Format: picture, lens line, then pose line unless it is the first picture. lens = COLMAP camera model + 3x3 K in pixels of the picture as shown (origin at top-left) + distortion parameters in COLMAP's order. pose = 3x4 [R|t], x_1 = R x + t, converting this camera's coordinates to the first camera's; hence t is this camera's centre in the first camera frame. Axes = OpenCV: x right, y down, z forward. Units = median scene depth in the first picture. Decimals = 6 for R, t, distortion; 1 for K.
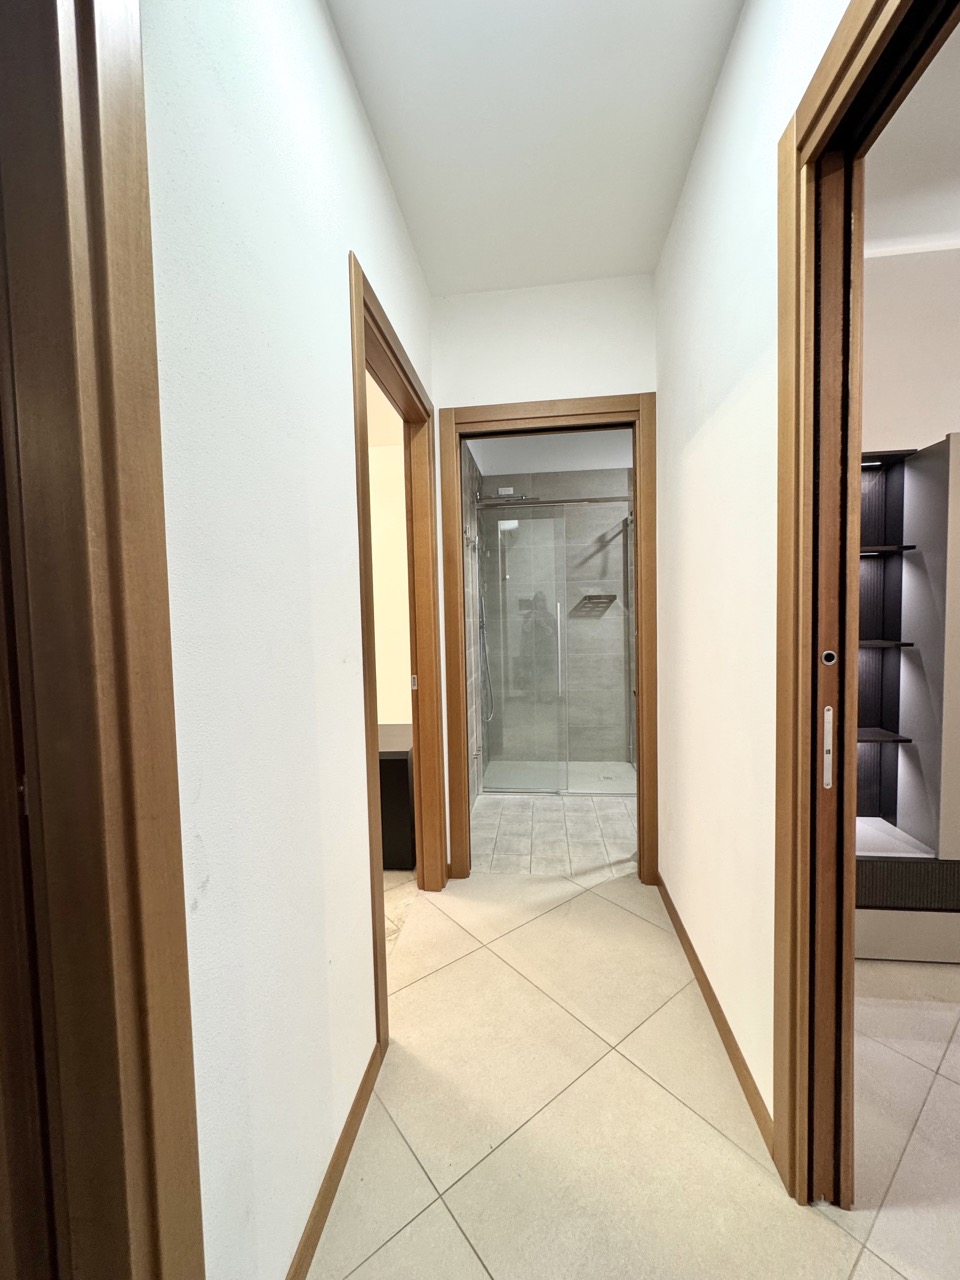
lens RADIAL K [[513.4, 0, 479.8], [0, 513.4, 644.8], [0, 0, 1]] dist [-0.001285, -0.000547]
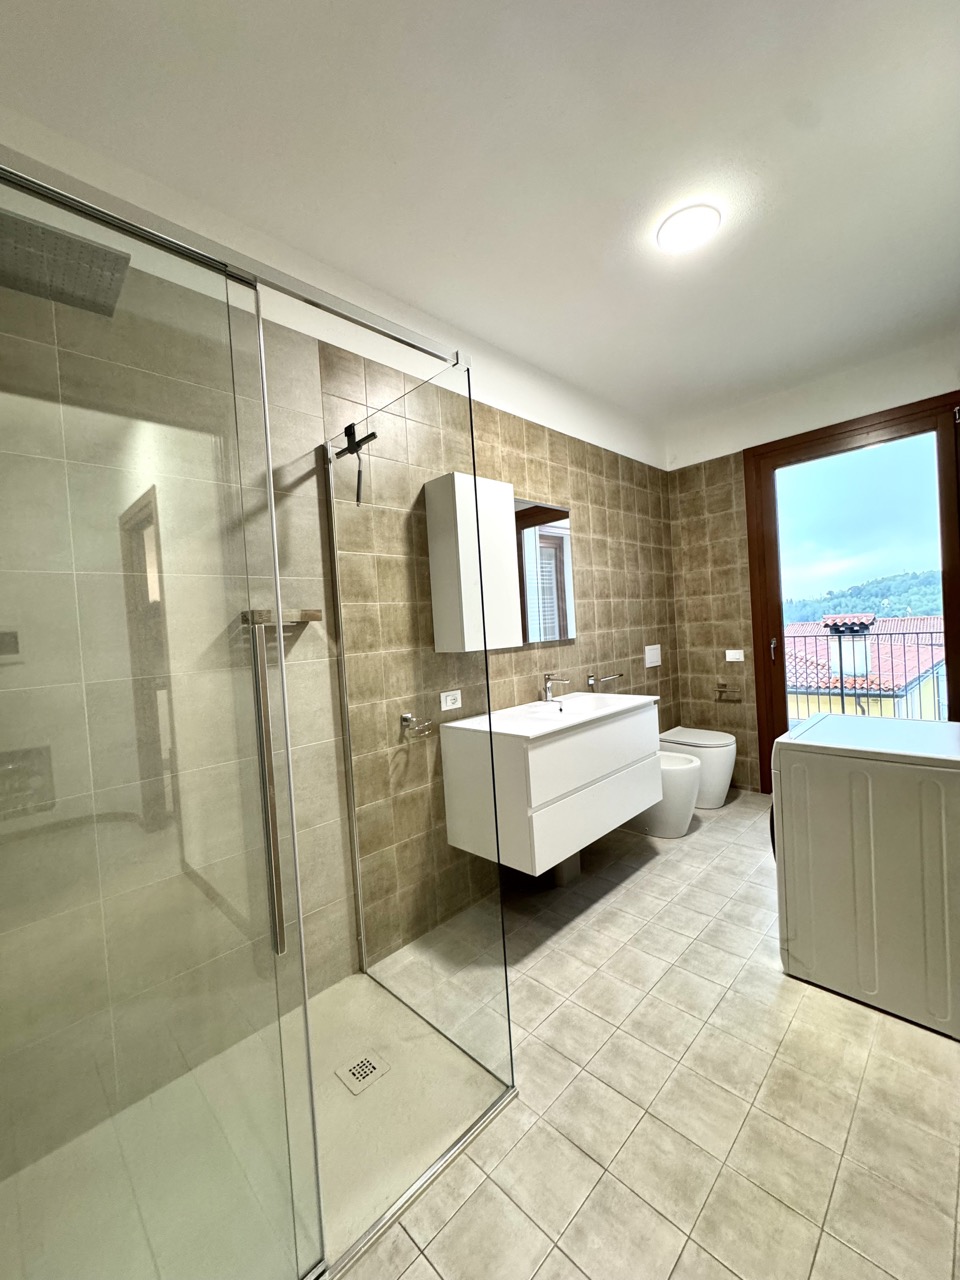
lens RADIAL K [[513.4, 0, 476.6], [0, 513.4, 641.6], [0, 0, 1]] dist [-0.001285, -0.000547]
pose [[0.620212, -0.027279, 0.783960, 0.004809], [0.082575, 0.996113, -0.030667, -0.044993], [-0.780076, 0.083756, 0.620054, 0.615497]]
